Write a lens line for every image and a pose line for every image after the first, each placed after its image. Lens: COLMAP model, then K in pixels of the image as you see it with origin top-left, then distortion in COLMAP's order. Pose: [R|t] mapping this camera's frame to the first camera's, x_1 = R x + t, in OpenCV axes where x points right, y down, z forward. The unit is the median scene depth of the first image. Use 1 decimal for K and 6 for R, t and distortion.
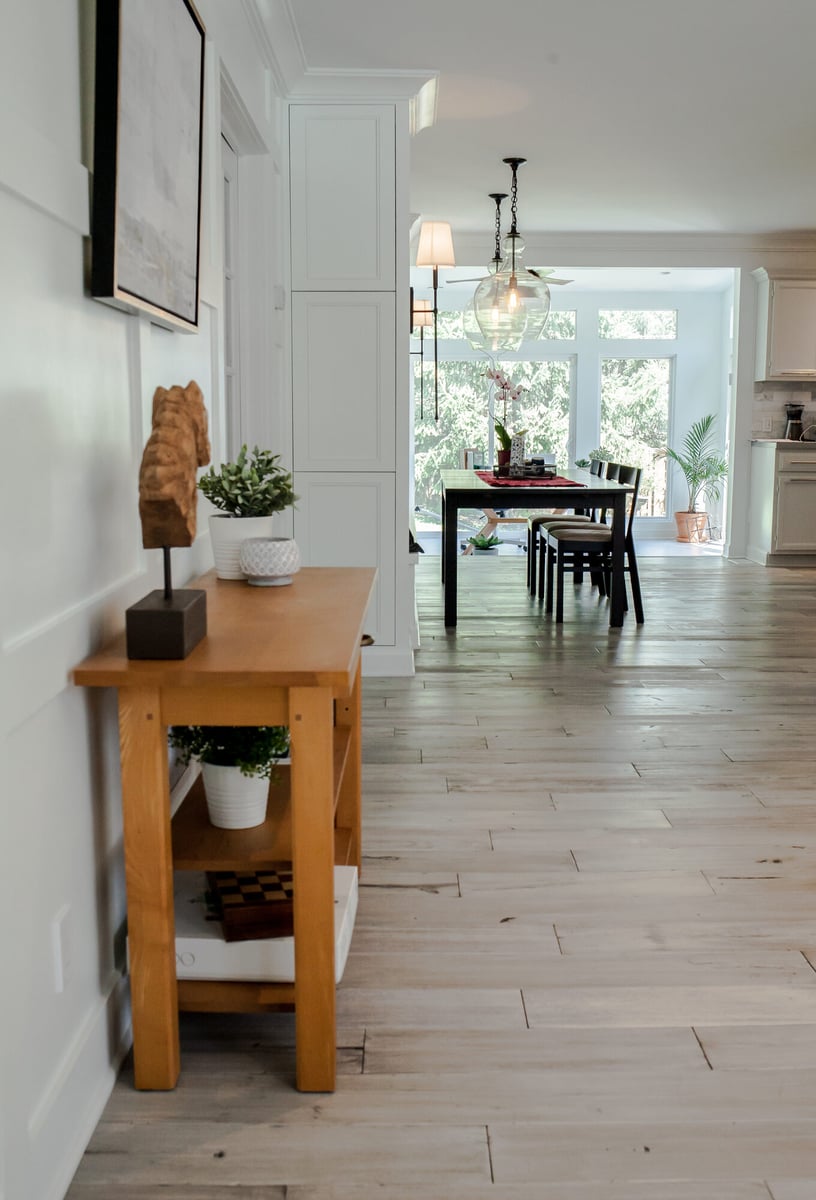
lens RADIAL K [[1221.4, 0, 358.5], [0, 1221.4, 588.1], [0, 0, 1]] dist [-0.040596, 0.000000]
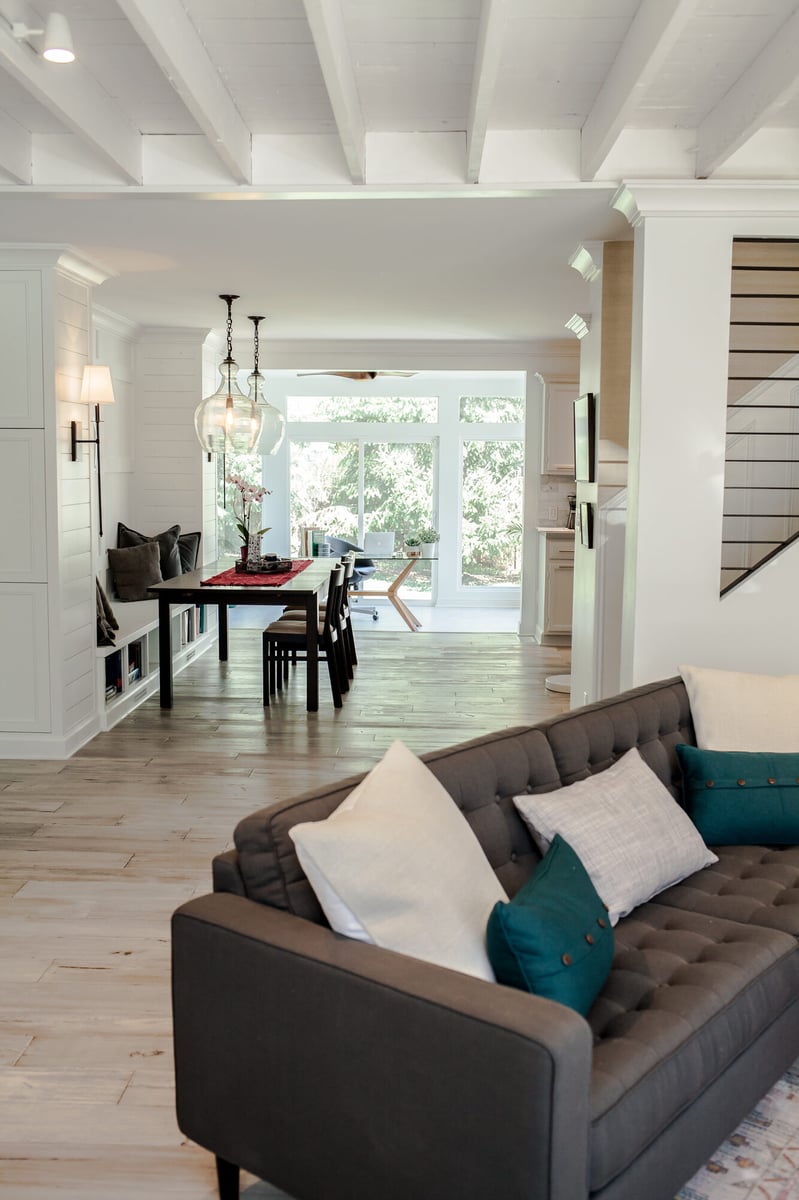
lens RADIAL K [[1163.9, 0, 348.4], [0, 1163.9, 579.1], [0, 0, 1]] dist [-0.042126, 0.000000]
pose [[0.998729, 0.011487, -0.049077, 0.299128], [-0.013369, 0.999180, -0.038206, -0.049184], [0.048598, 0.038814, 0.998064, -0.066241]]
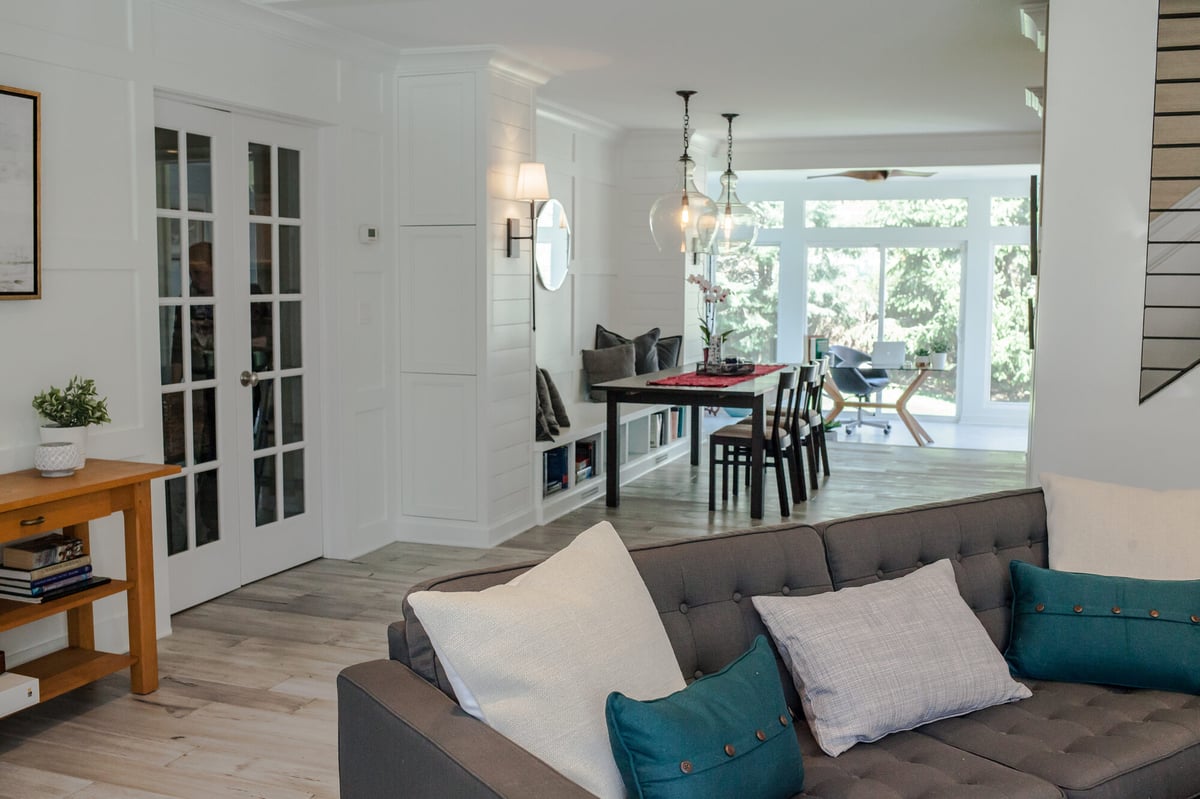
lens RADIAL K [[1163.9, 0, 552.4], [0, 1163.9, 386.6], [0, 0, 1]] dist [-0.042126, 0.000000]
pose [[0.932453, 0.037332, -0.359358, 0.411297], [-0.053359, 0.997969, -0.034781, -0.039390], [0.357330, 0.051607, 0.932551, -0.024268]]
